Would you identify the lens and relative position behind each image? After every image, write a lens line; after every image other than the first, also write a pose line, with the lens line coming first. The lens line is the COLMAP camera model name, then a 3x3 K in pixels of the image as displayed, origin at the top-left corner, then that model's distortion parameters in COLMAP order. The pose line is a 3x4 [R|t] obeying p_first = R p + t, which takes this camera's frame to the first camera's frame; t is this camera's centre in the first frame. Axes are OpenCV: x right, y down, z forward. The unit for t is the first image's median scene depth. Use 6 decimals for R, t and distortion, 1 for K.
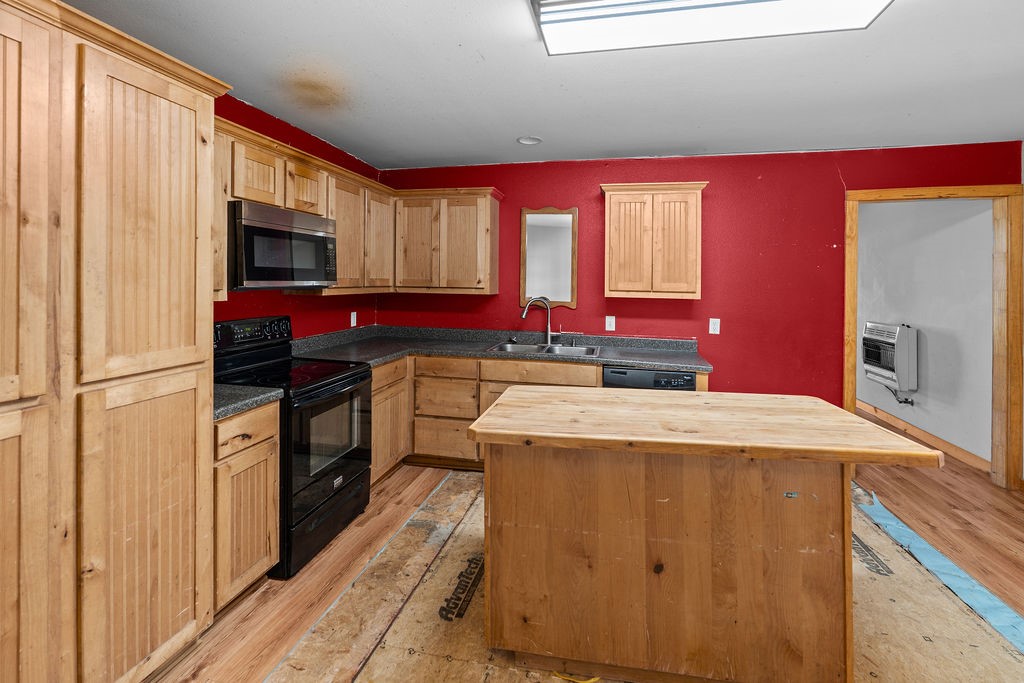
lens RADIAL K [[462.1, 0, 453.7], [0, 462.1, 285.5], [0, 0, 1]] dist [-0.004247, 0.000488]
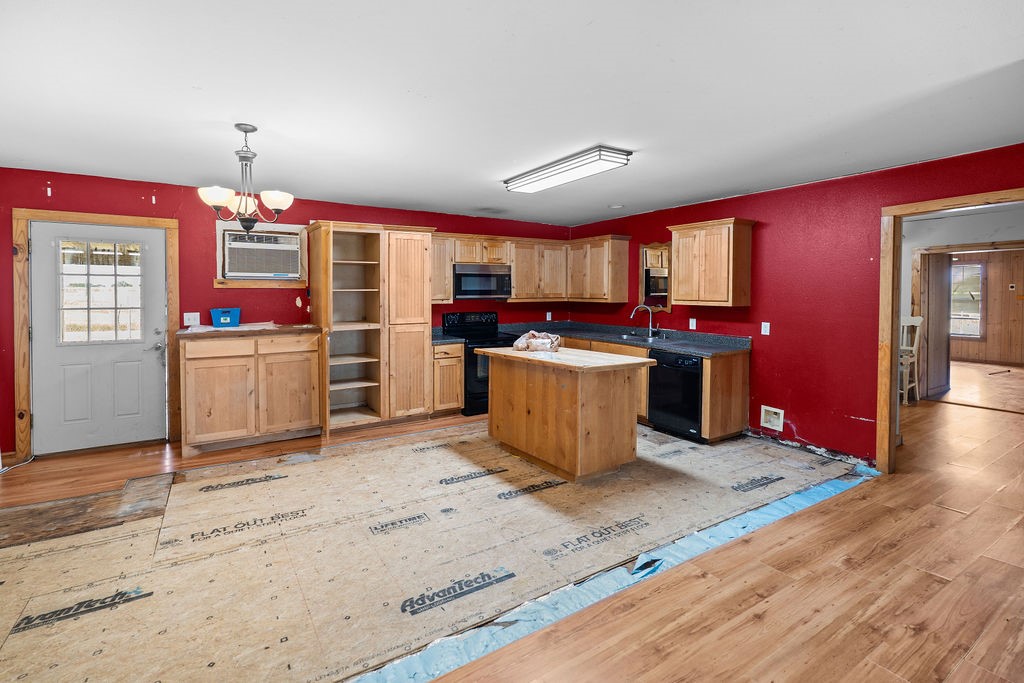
lens RADIAL K [[444.5, 0, 502.8], [0, 444.5, 301.9], [0, 0, 1]] dist [0.002446, -0.001237]
pose [[0.715063, 0.002260, -0.699056, 0.962619], [0.005062, 0.999952, 0.008410, 0.002981], [0.699041, -0.009552, 0.715017, -0.377197]]
